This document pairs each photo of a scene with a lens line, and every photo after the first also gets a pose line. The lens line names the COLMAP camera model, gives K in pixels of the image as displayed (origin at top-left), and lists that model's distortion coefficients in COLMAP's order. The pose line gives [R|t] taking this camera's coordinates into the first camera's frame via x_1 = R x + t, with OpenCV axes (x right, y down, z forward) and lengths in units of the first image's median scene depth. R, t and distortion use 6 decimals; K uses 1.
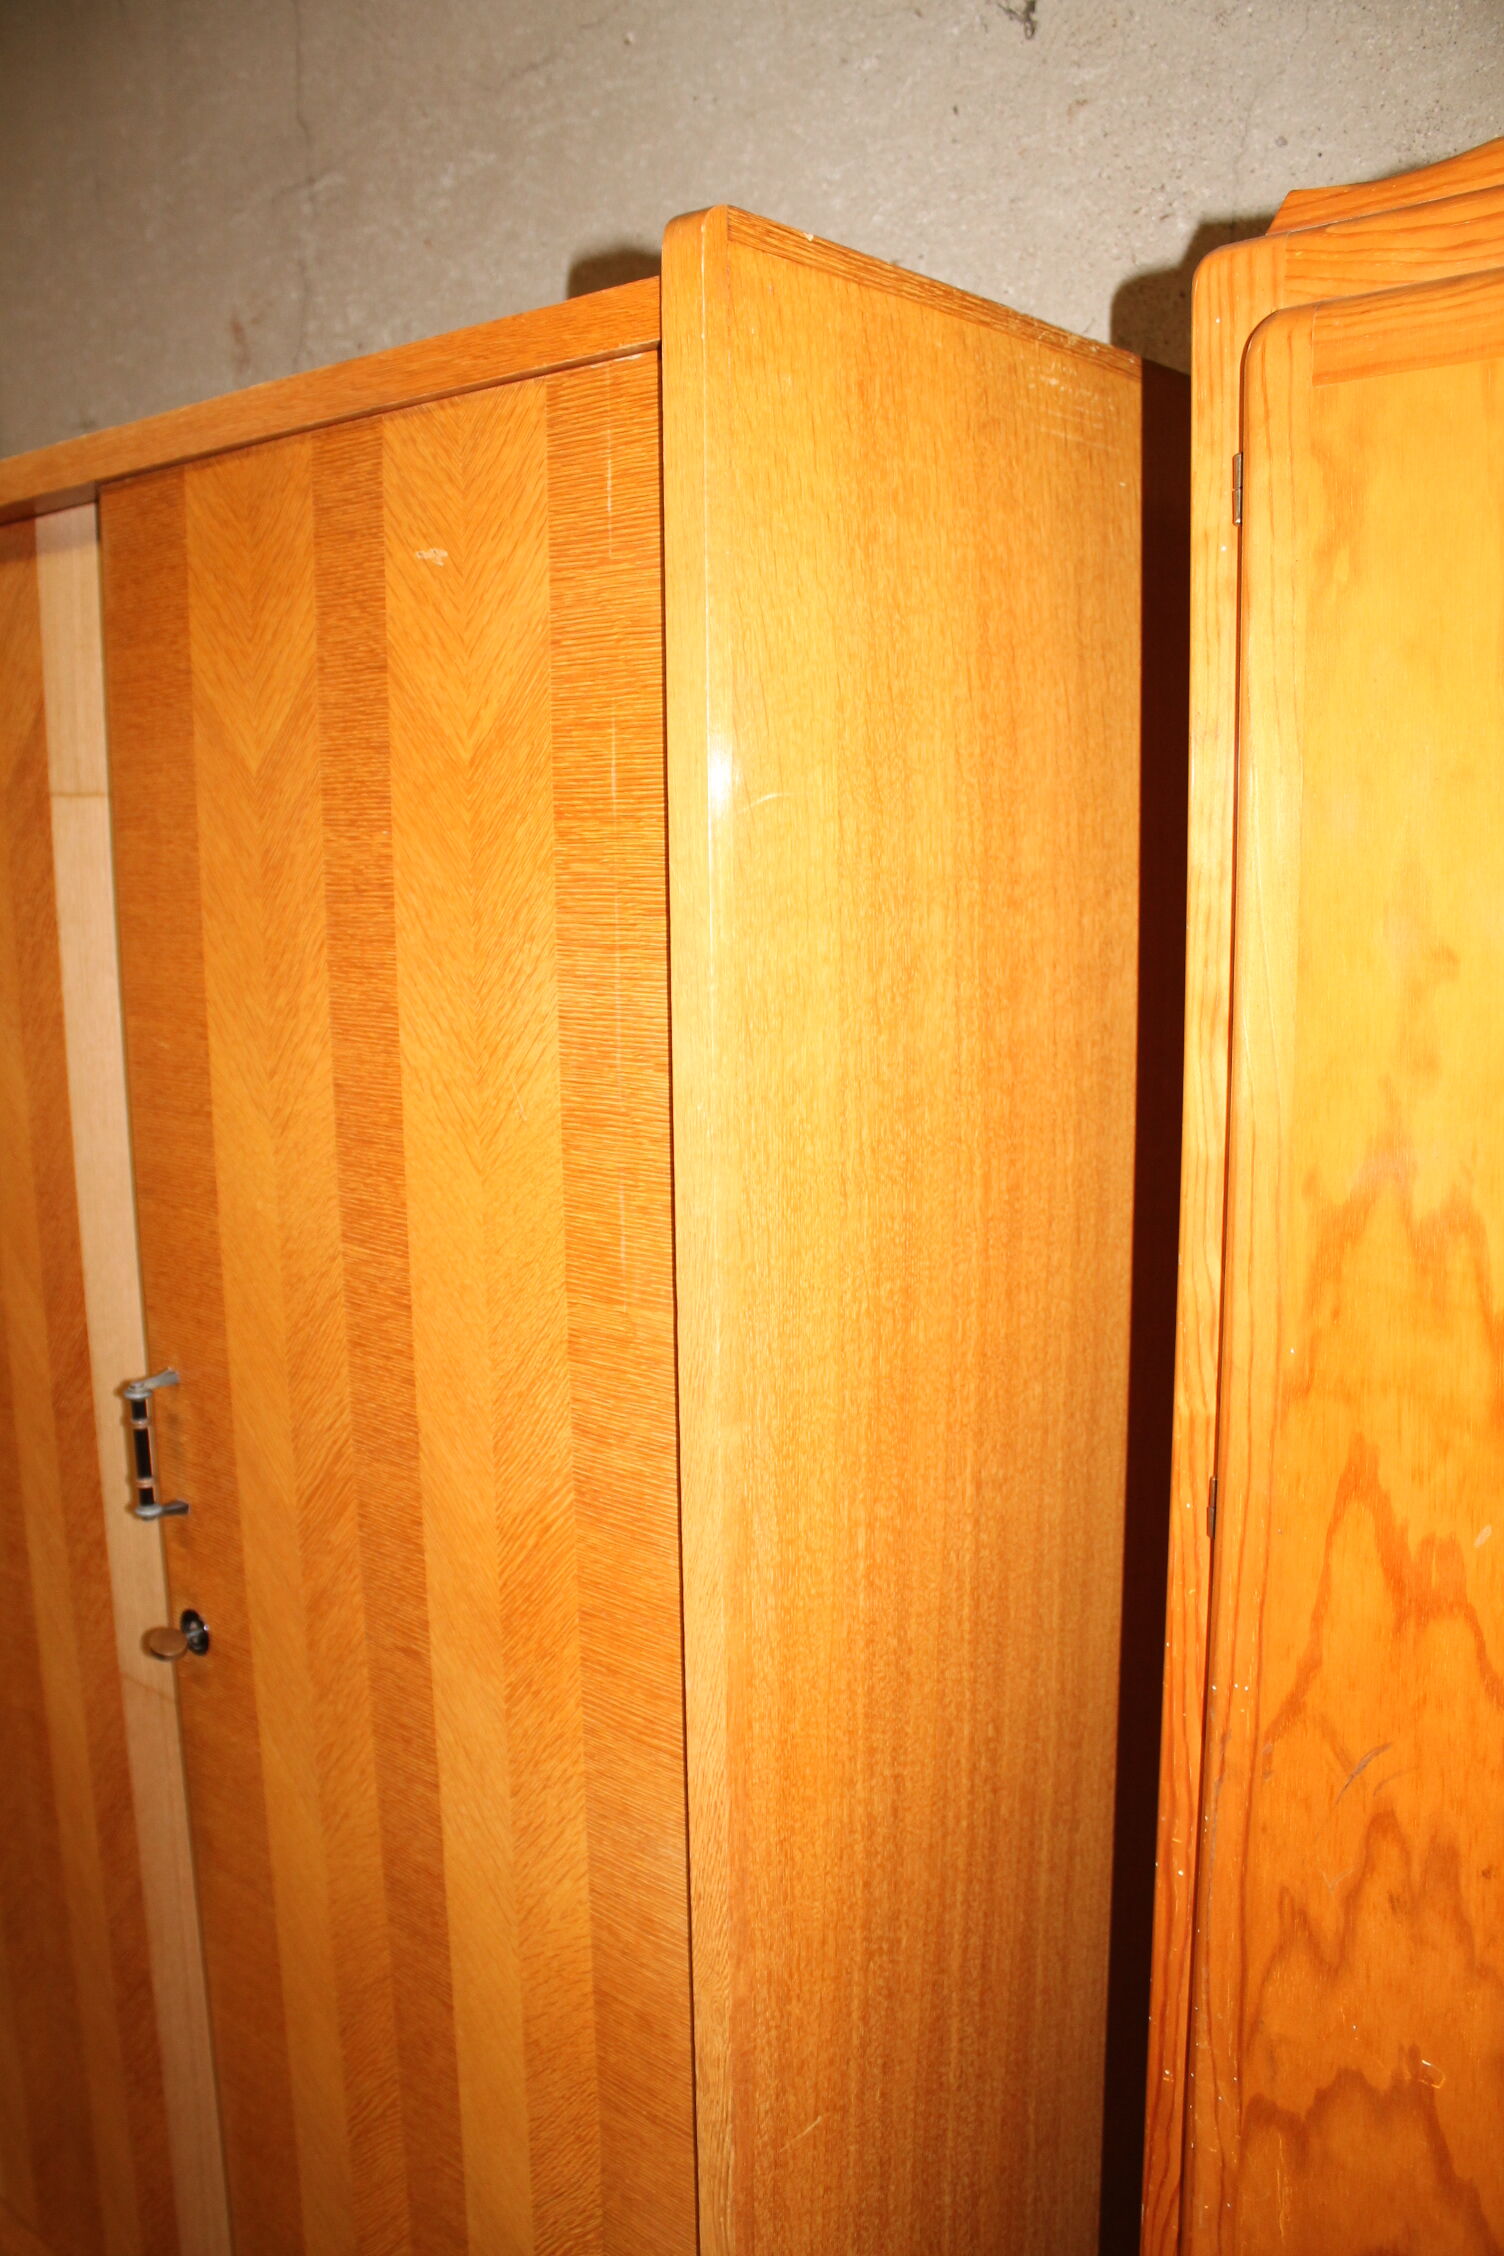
lens RADIAL K [[1896.7, 0, 751.9], [0, 1896.7, 1149.2], [0, 0, 1]] dist [-0.159495, 0.134090]
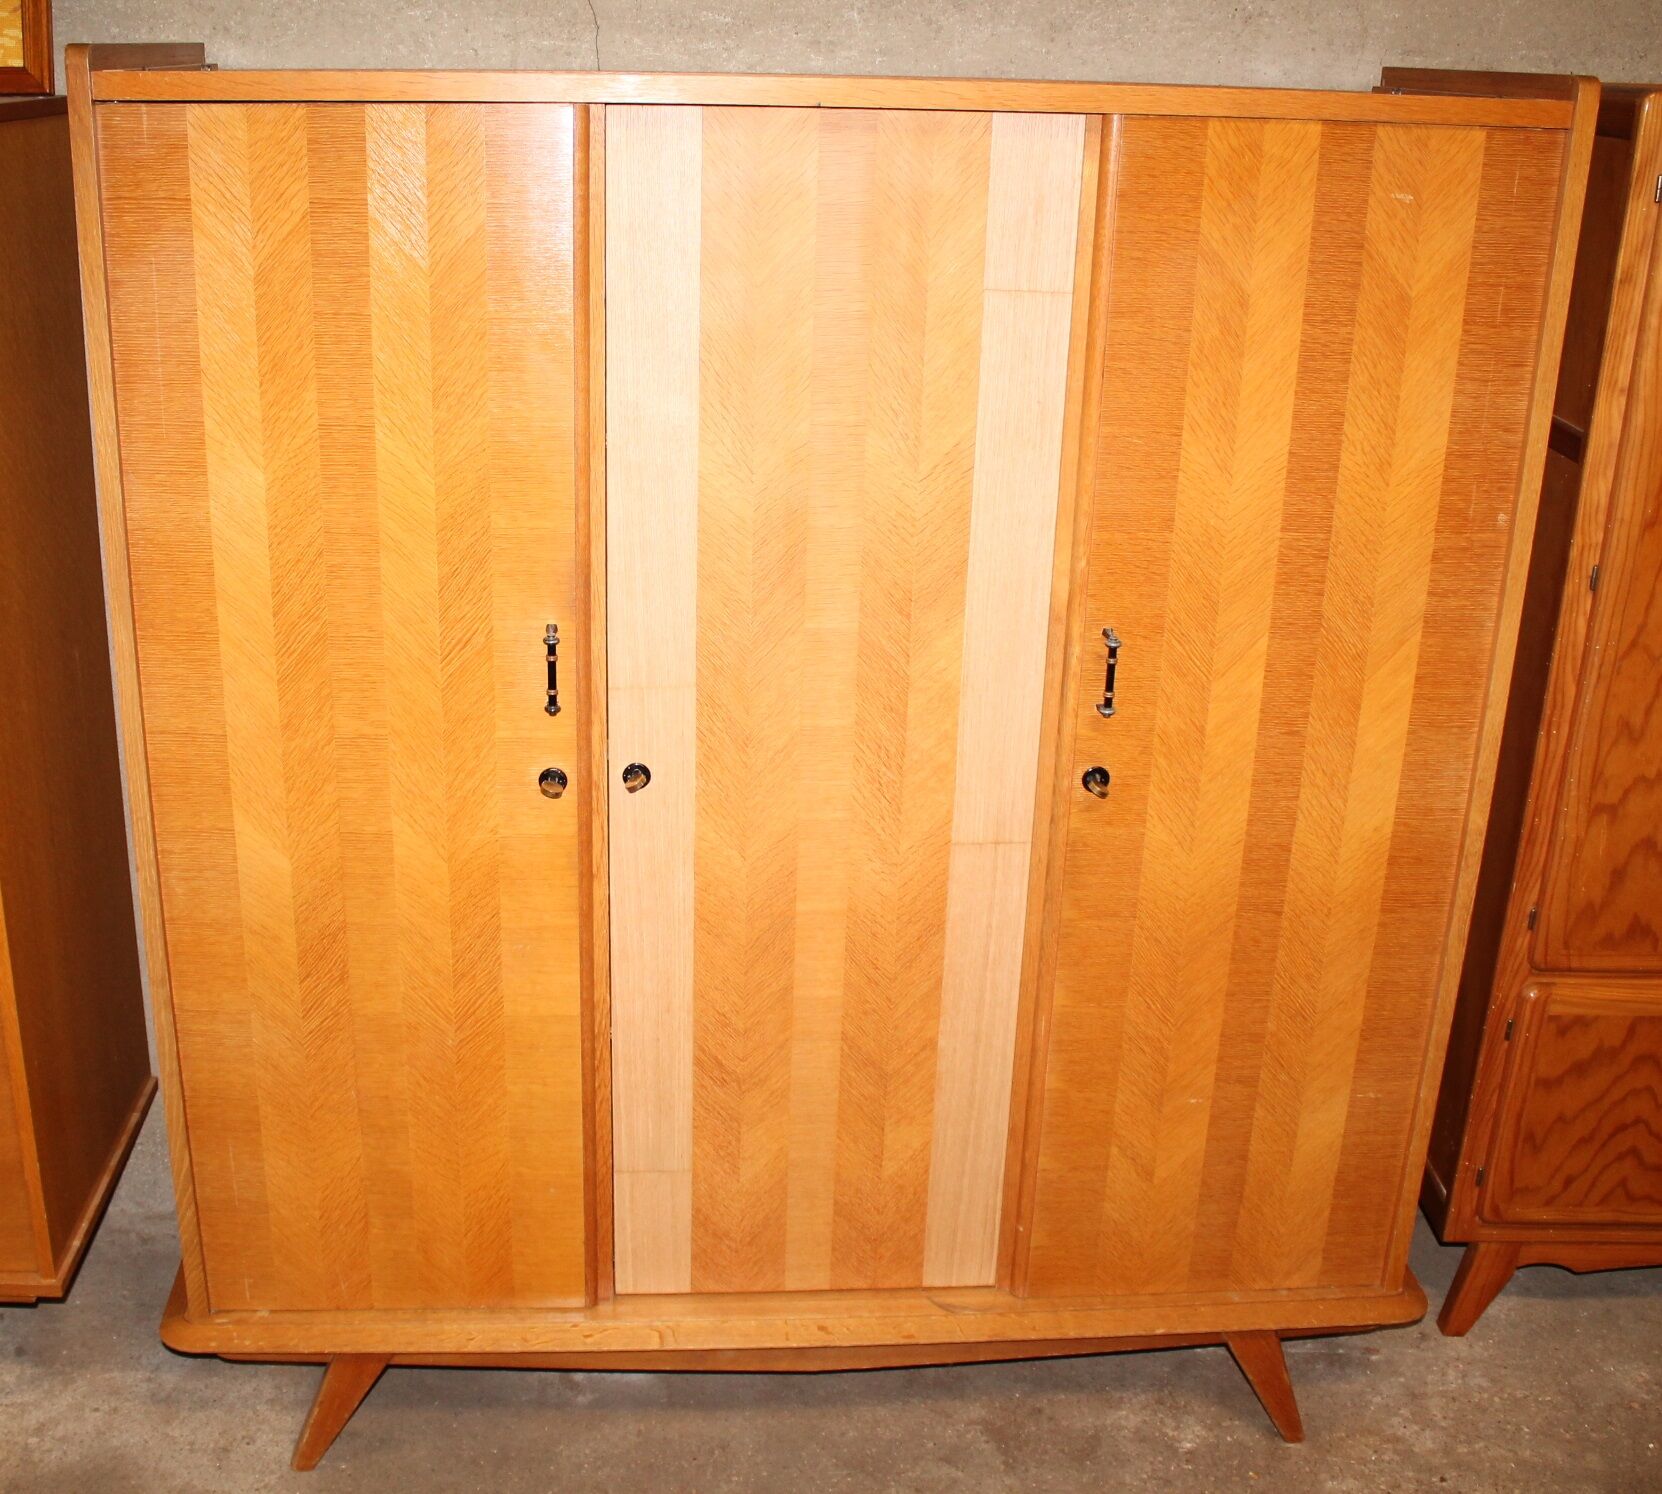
lens RADIAL K [[1890.7, 0, 731.8], [0, 1890.7, 741.9], [0, 0, 1]] dist [-0.114671, 0.000000]
pose [[0.728825, -0.223200, 0.647299, -2.261639], [0.101045, 0.970086, 0.220731, -0.263689], [-0.677203, -0.095468, 0.729576, -0.067310]]
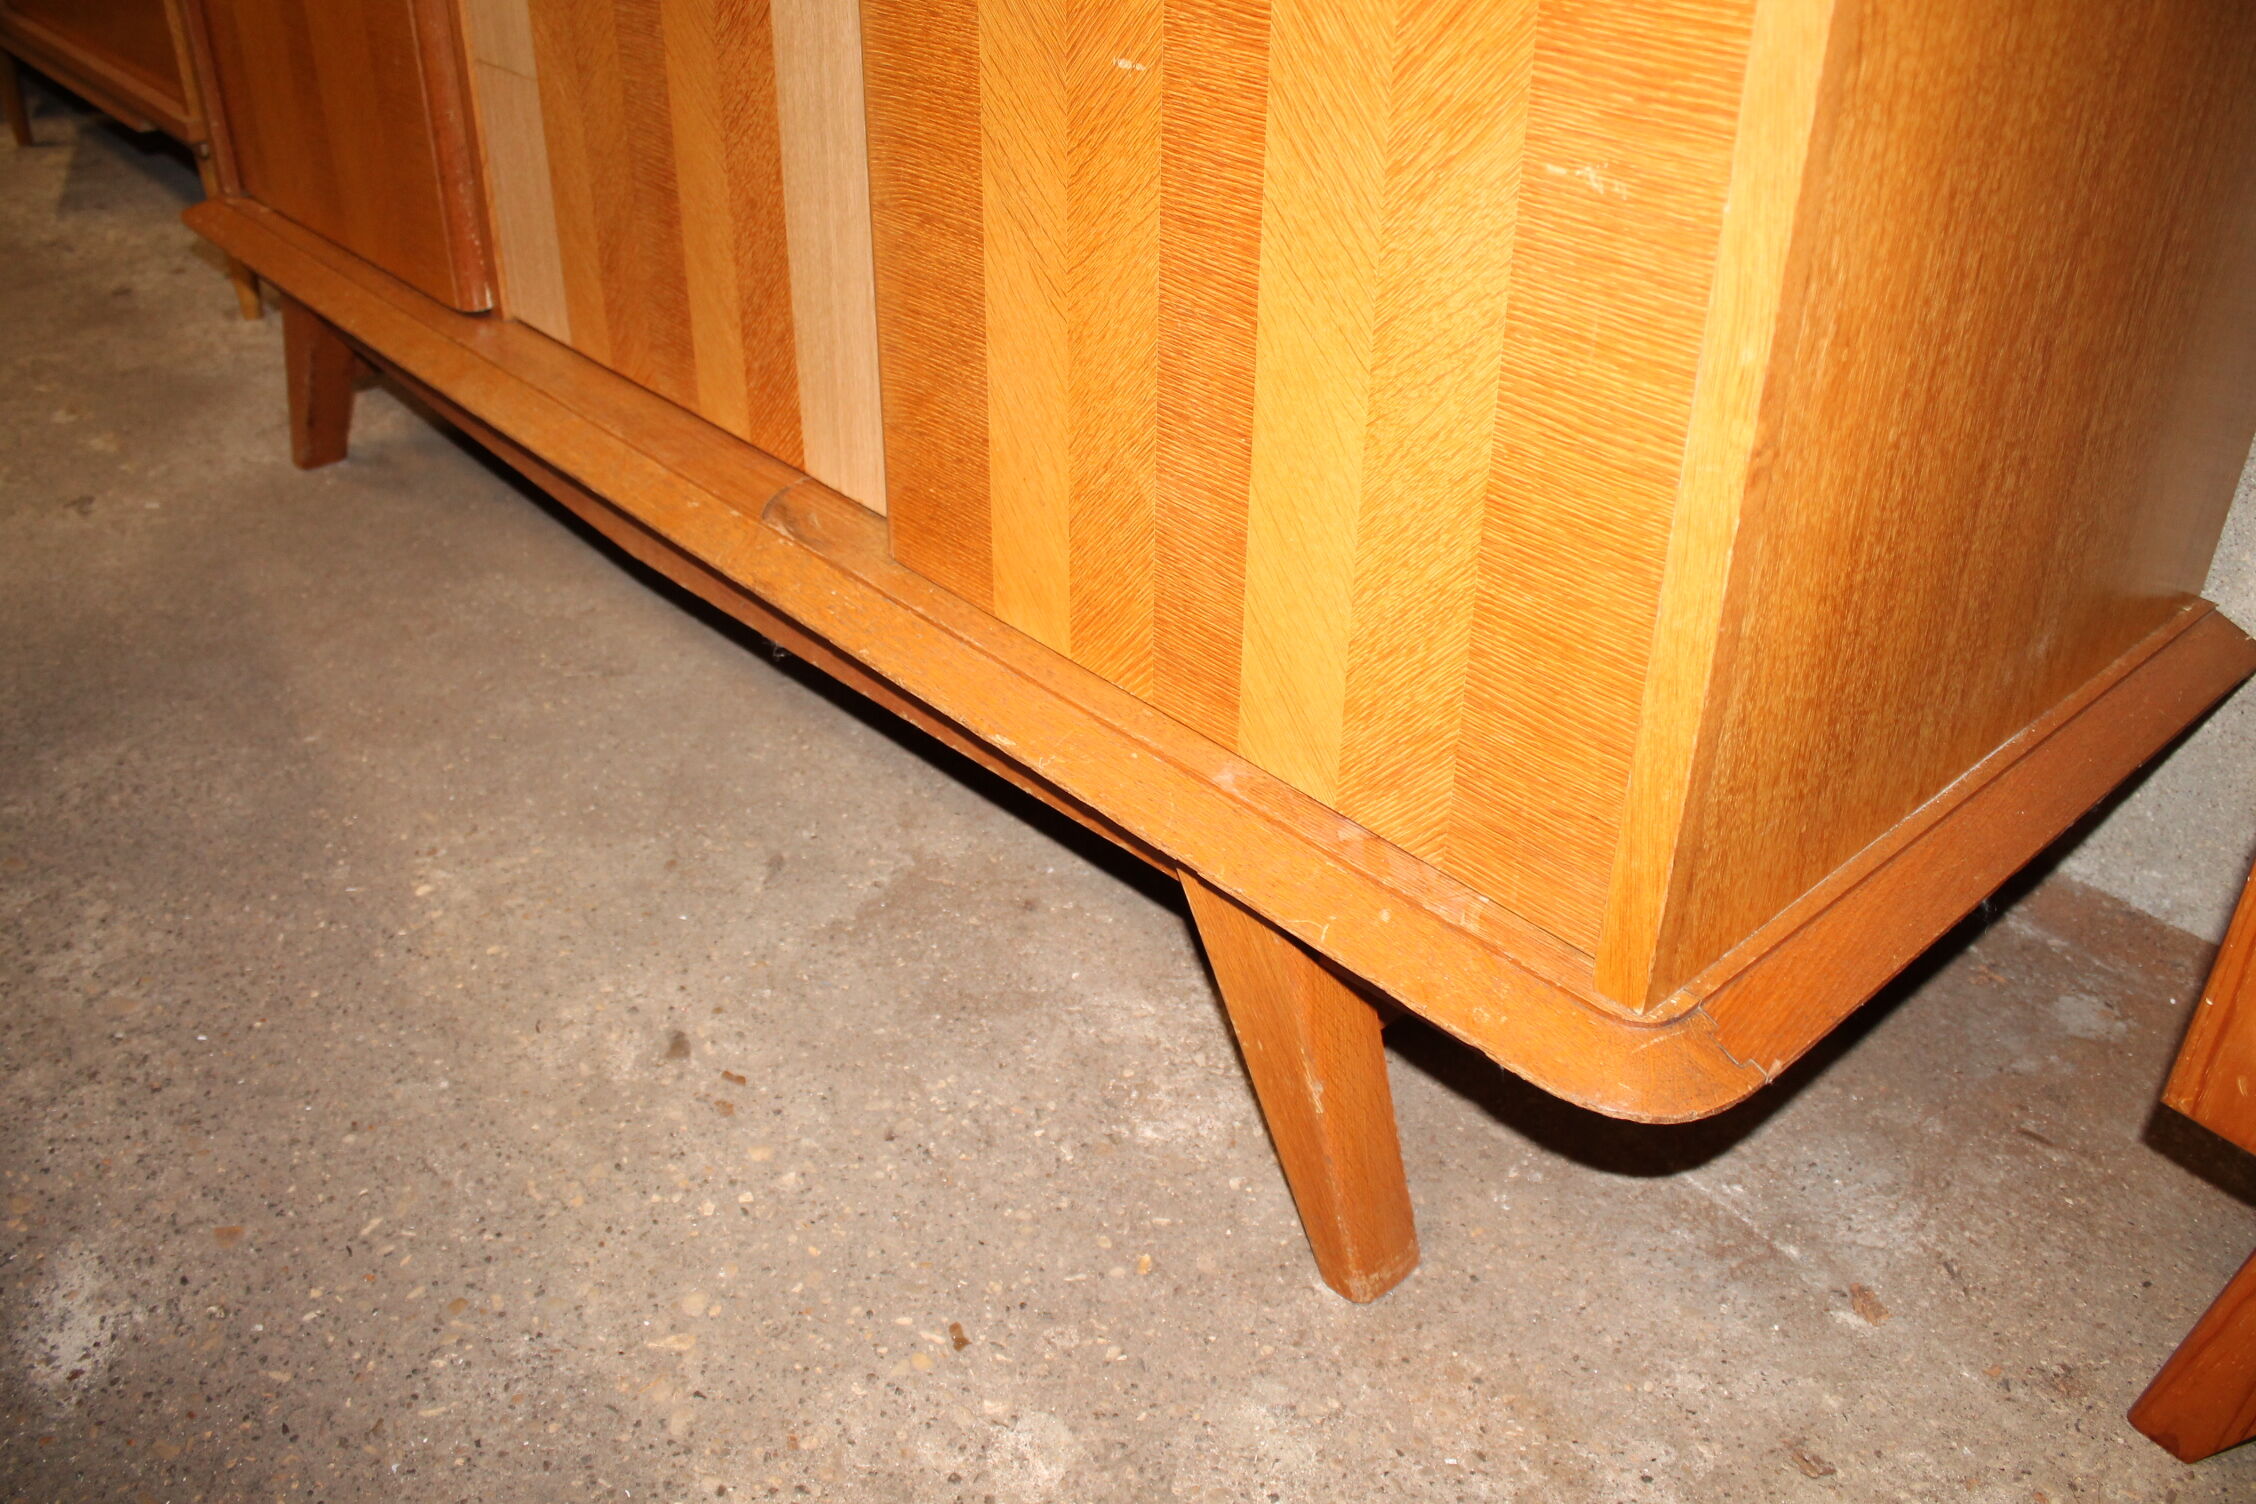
lens RADIAL K [[1896.7, 0, 1125.9], [0, 1896.7, 772.2], [0, 0, 1]] dist [-0.159495, 0.134090]
pose [[0.989105, 0.093246, -0.113911, -0.139915], [-0.044551, 0.927126, 0.372093, 0.820463], [0.140306, -0.362965, 0.921179, 0.438370]]
